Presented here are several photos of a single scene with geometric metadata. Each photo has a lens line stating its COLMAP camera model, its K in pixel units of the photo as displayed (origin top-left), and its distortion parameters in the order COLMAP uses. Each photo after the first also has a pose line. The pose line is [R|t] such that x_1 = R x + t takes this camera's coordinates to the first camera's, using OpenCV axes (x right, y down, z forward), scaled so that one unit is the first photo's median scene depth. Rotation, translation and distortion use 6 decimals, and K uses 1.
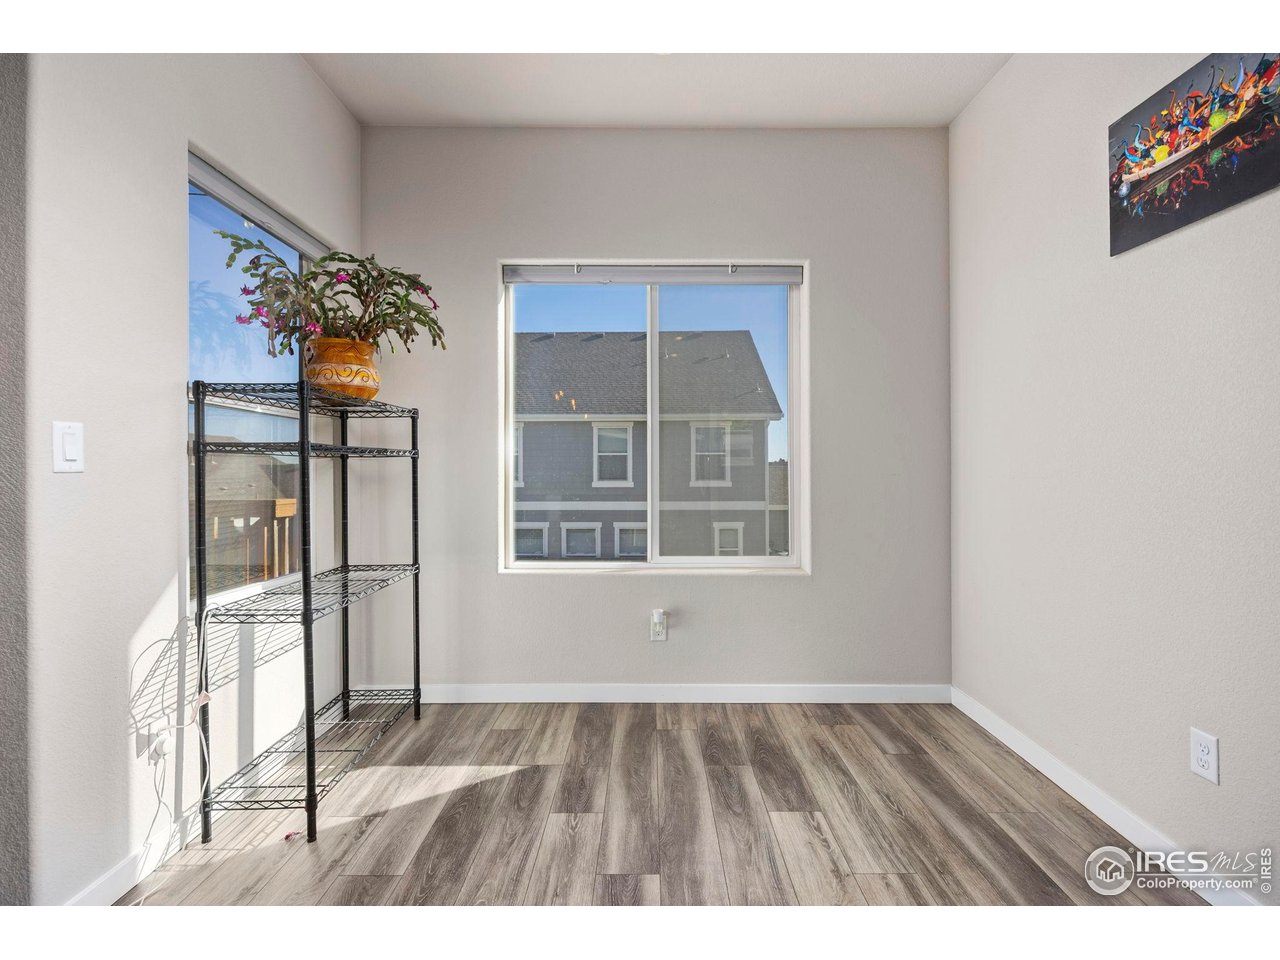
lens RADIAL K [[492.5, 0, 638.7], [0, 492.5, 479.7], [0, 0, 1]] dist [-0.000293, -0.000129]
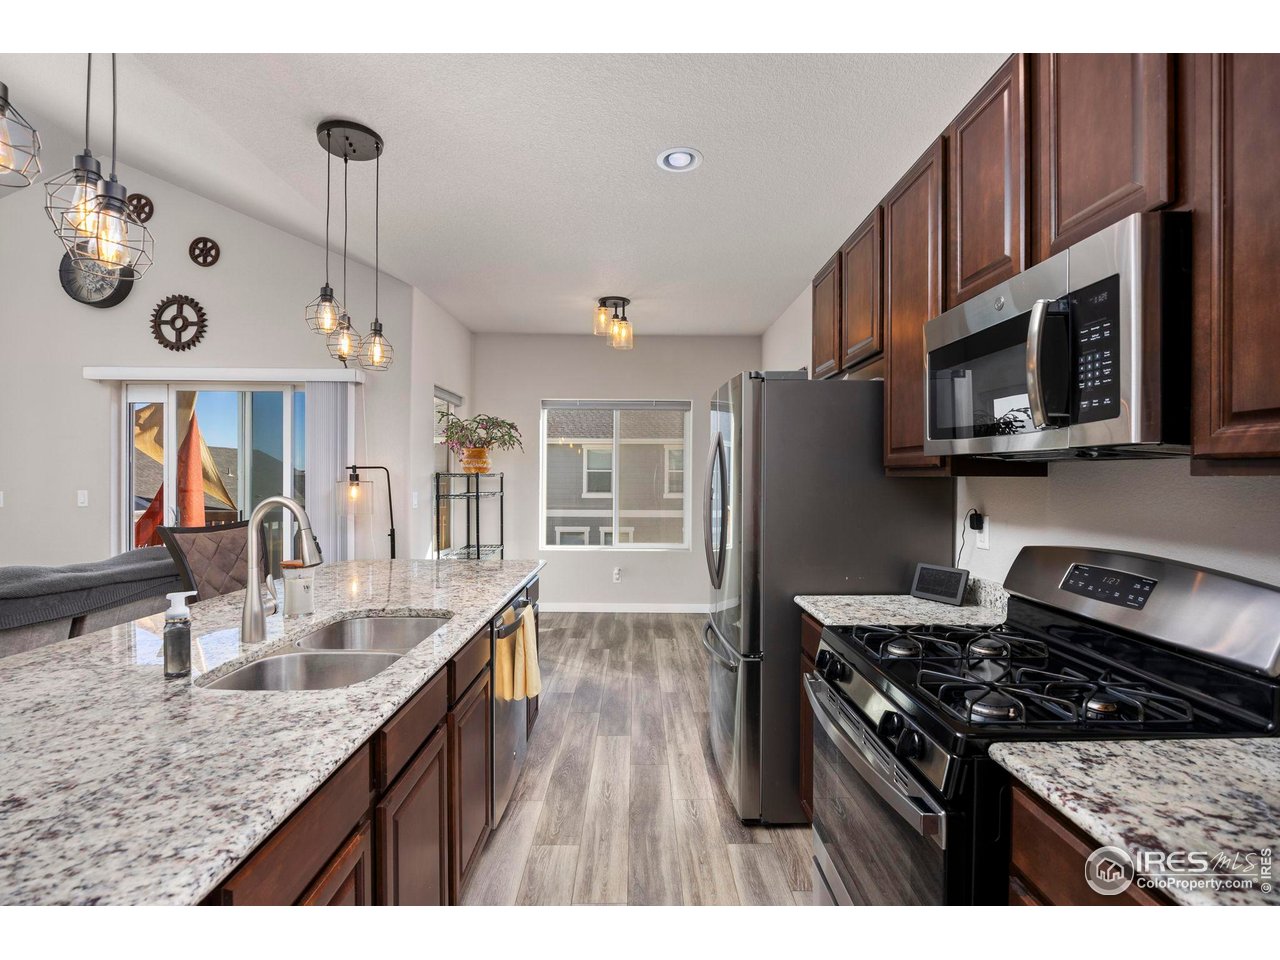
lens RADIAL K [[492.5, 0, 638.7], [0, 492.5, 479.7], [0, 0, 1]] dist [-0.000293, -0.000129]
pose [[0.999750, -0.000380, 0.022355, 0.091437], [0.000658, 0.999923, -0.012426, -0.082191], [-0.022349, 0.012437, 0.999673, -1.139096]]
